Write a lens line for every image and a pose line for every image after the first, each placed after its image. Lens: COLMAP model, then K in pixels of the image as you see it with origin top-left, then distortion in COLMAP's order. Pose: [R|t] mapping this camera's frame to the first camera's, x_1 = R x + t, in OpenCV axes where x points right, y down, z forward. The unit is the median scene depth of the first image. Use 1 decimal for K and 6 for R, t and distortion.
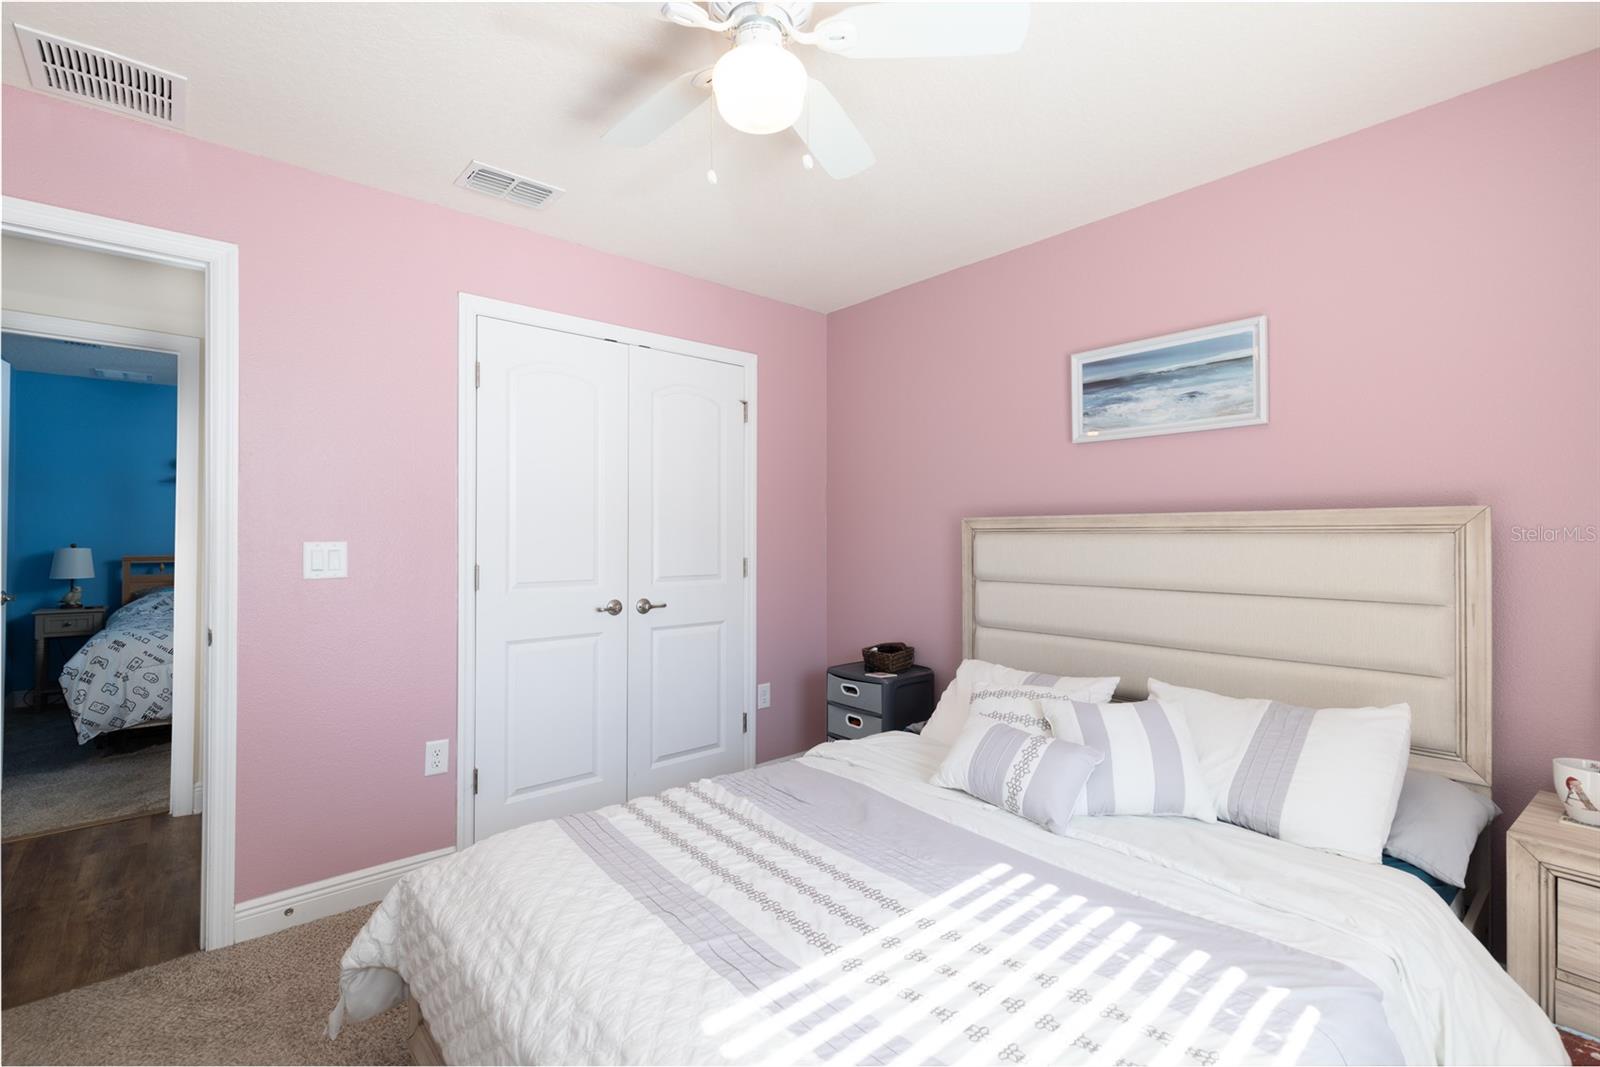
lens RADIAL K [[717.2, 0, 801.1], [0, 717.2, 529.7], [0, 0, 1]] dist [0.007142, -0.001422]
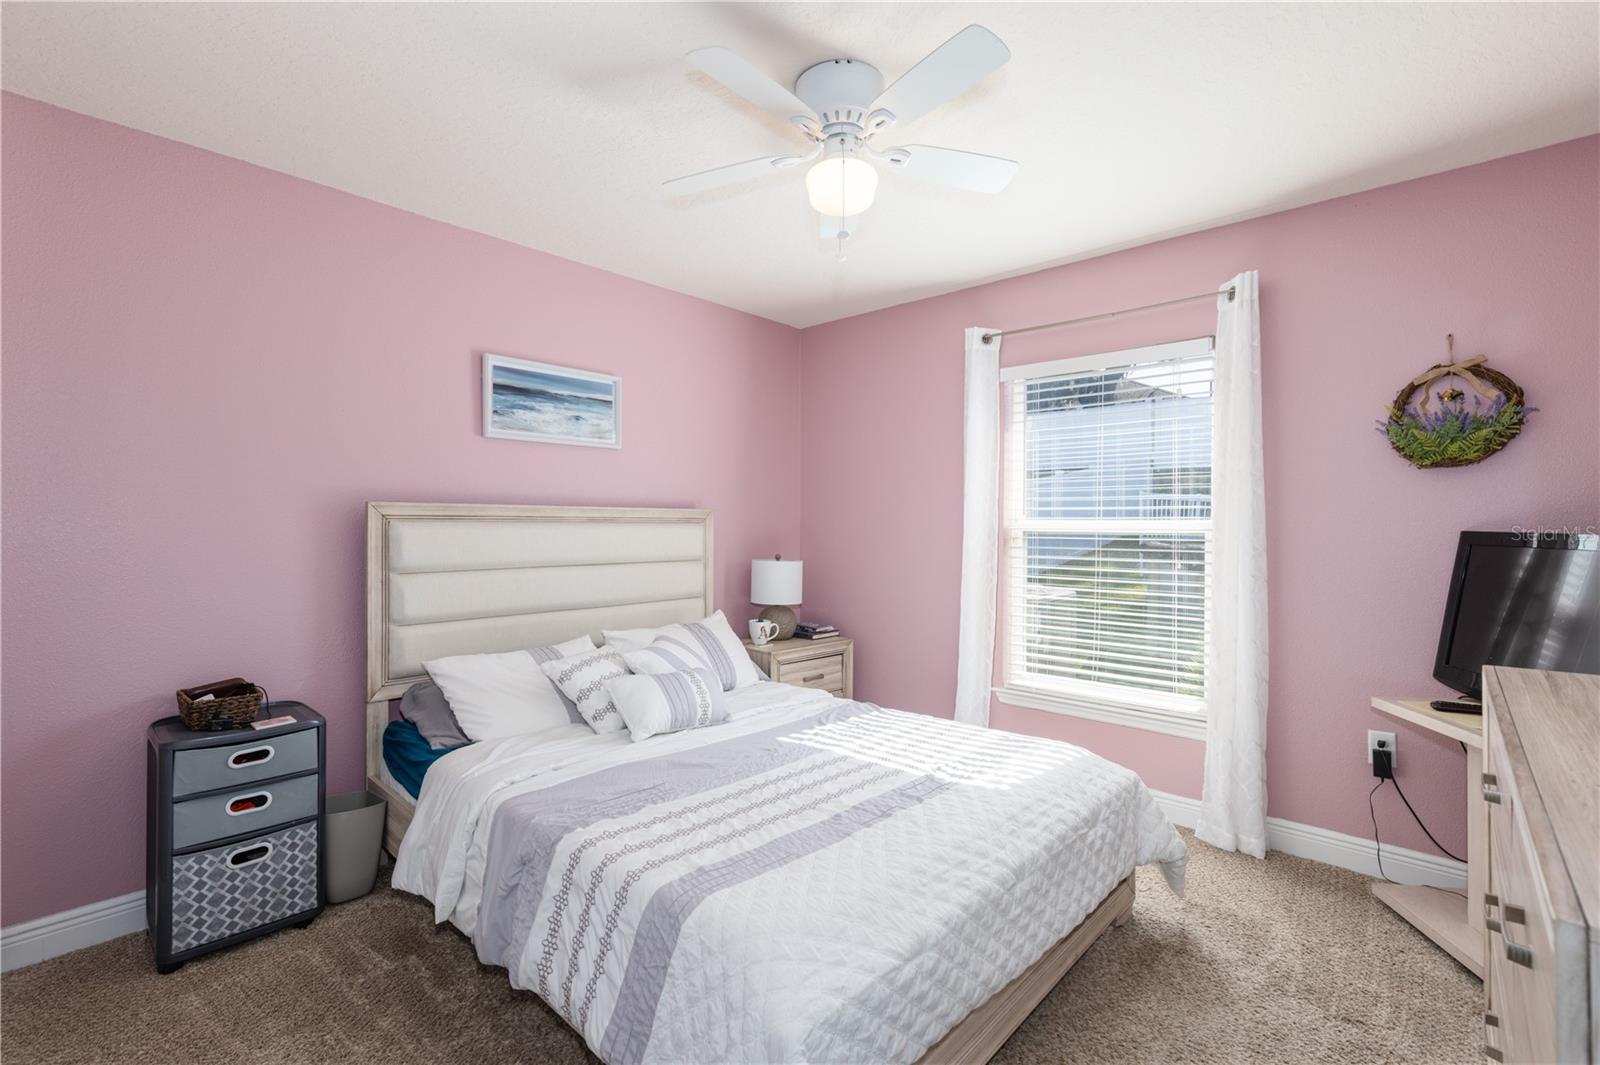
lens RADIAL K [[717.2, 0, 799.6], [0, 717.2, 533.5], [0, 0, 1]] dist [0.007142, -0.001422]
pose [[-0.111681, -0.013093, 0.993658, -0.859341], [-0.011881, 0.999859, 0.011839, 0.005666], [-0.993673, -0.010484, -0.111821, 0.768092]]
